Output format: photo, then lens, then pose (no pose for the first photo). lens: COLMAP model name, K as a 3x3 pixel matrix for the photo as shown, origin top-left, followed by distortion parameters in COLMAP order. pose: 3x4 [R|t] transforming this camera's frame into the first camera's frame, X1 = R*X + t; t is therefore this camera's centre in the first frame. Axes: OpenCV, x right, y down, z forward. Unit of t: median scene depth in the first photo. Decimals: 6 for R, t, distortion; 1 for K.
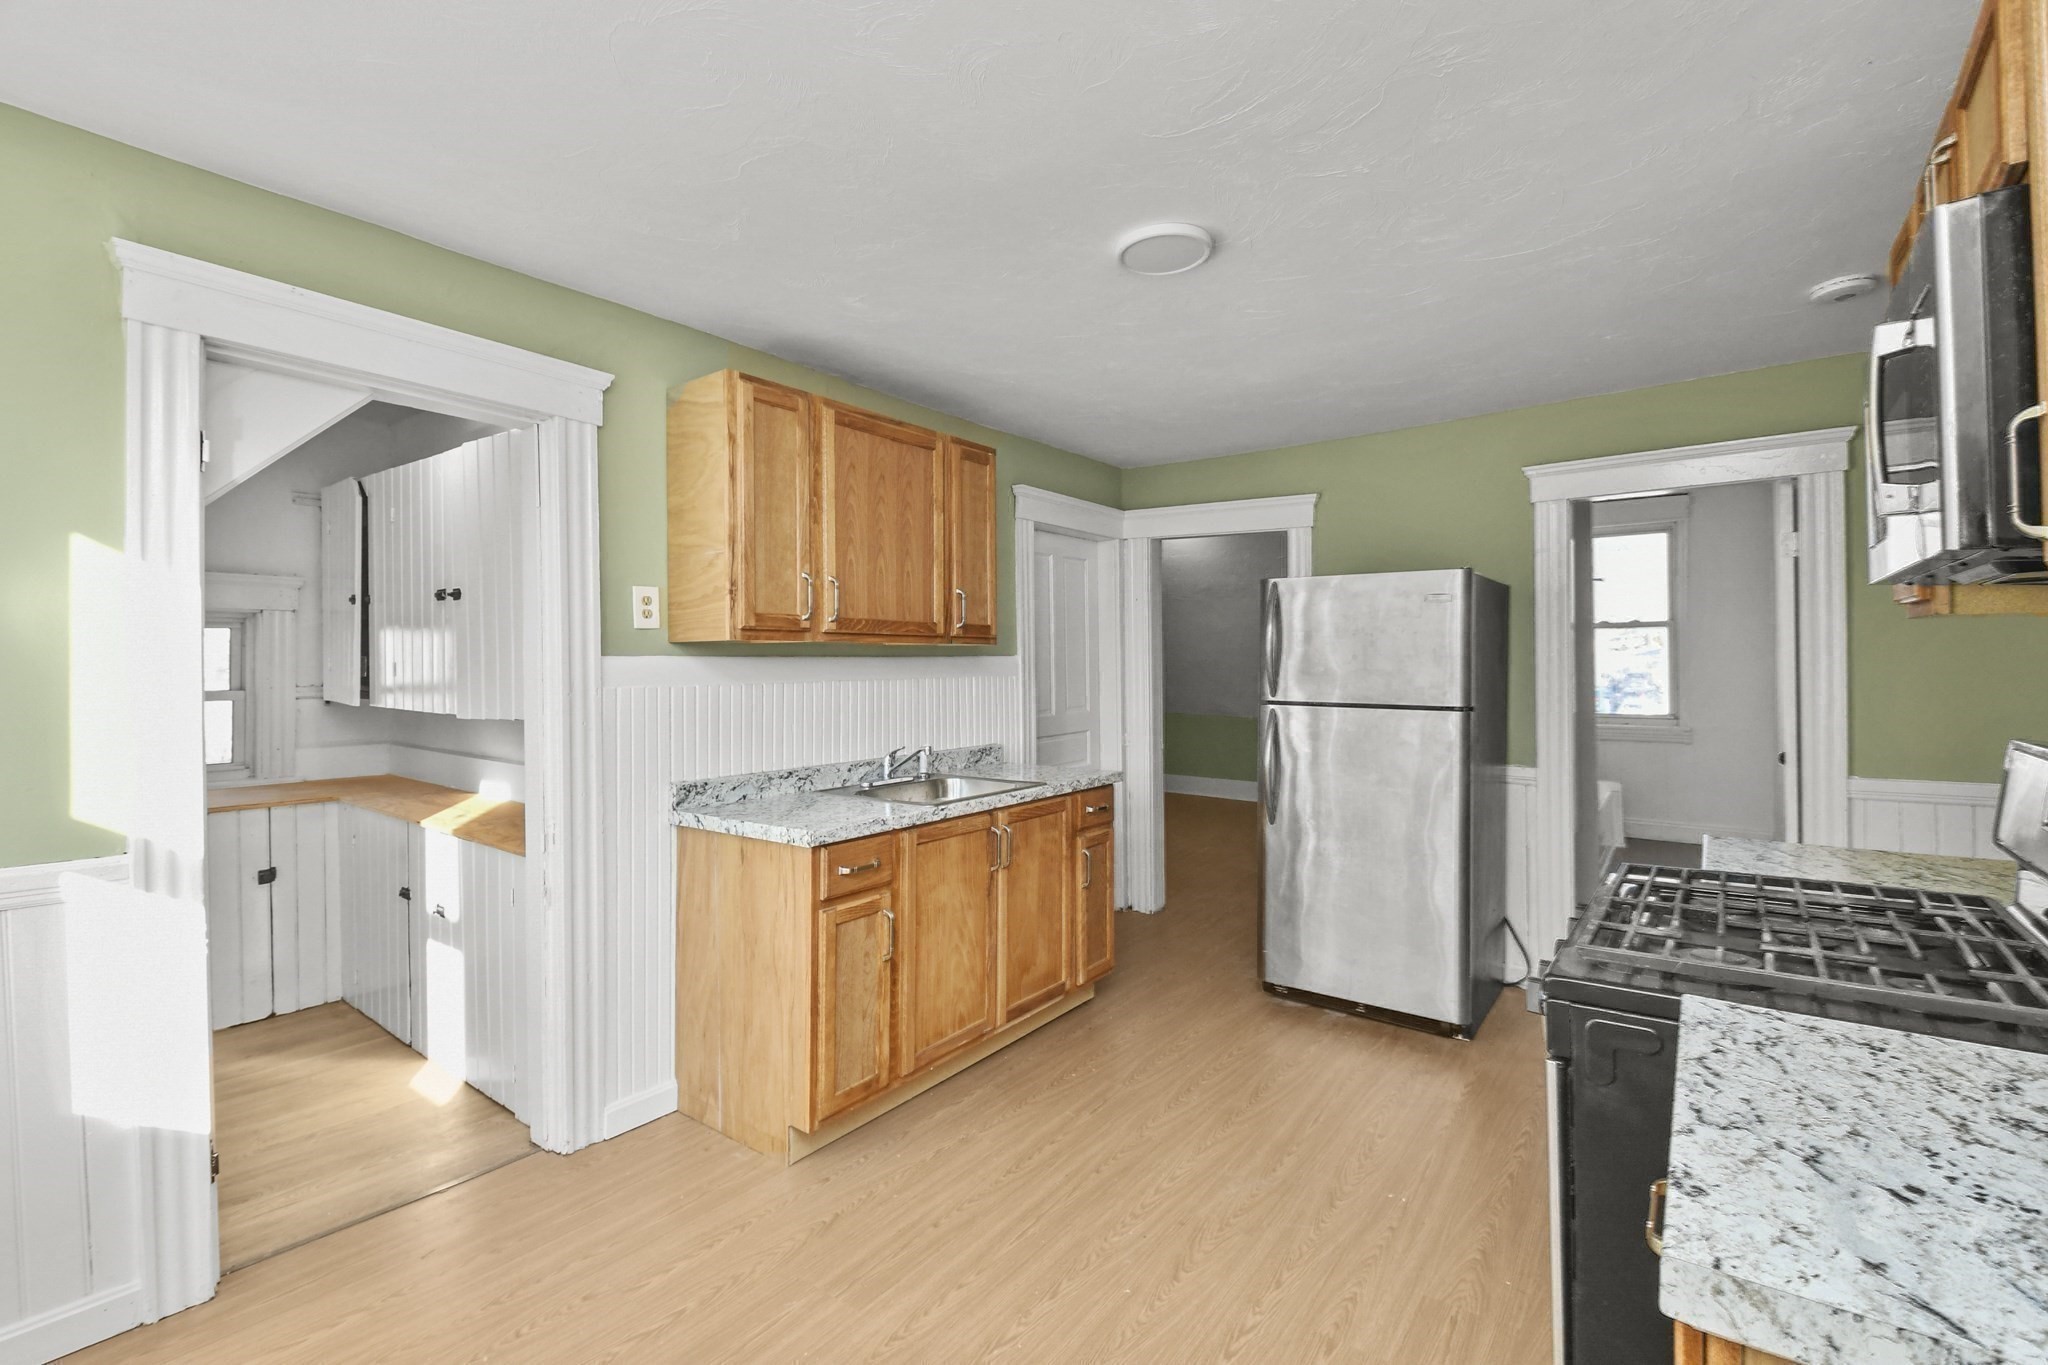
lens RADIAL K [[901.8, 0, 995.0], [0, 901.8, 665.3], [0, 0, 1]] dist [0.012810, -0.008161]
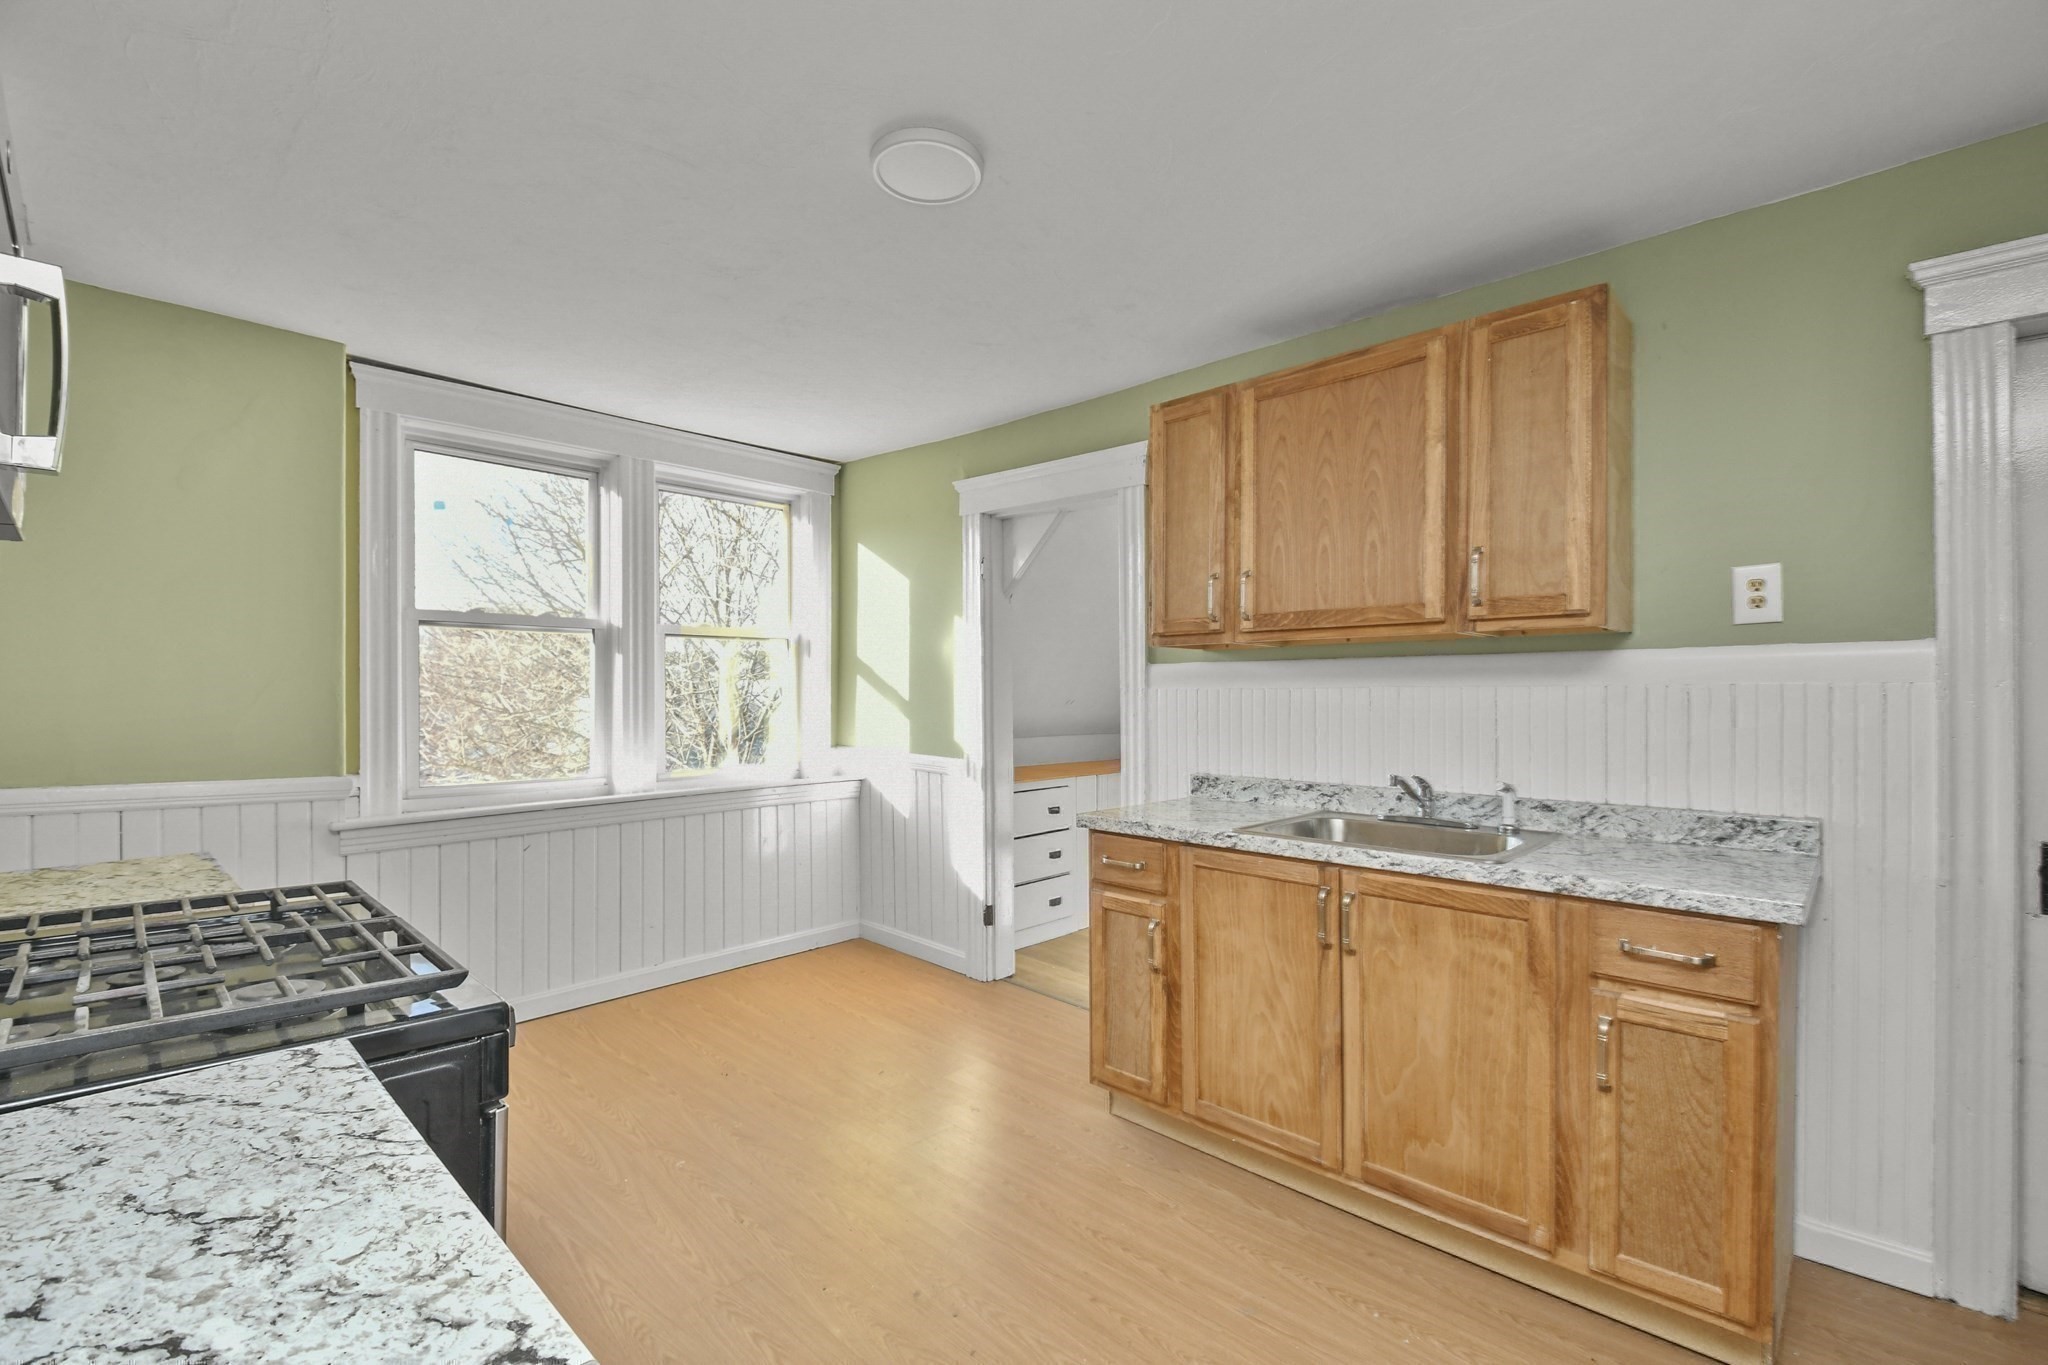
lens RADIAL K [[901.8, 0, 1024.9], [0, 901.8, 696.8], [0, 0, 1]] dist [0.012810, -0.008161]
pose [[-0.112890, 0.010966, -0.993547, 0.765120], [0.002867, 0.999939, 0.010711, 0.020088], [0.993603, -0.001639, -0.112915, 0.873842]]
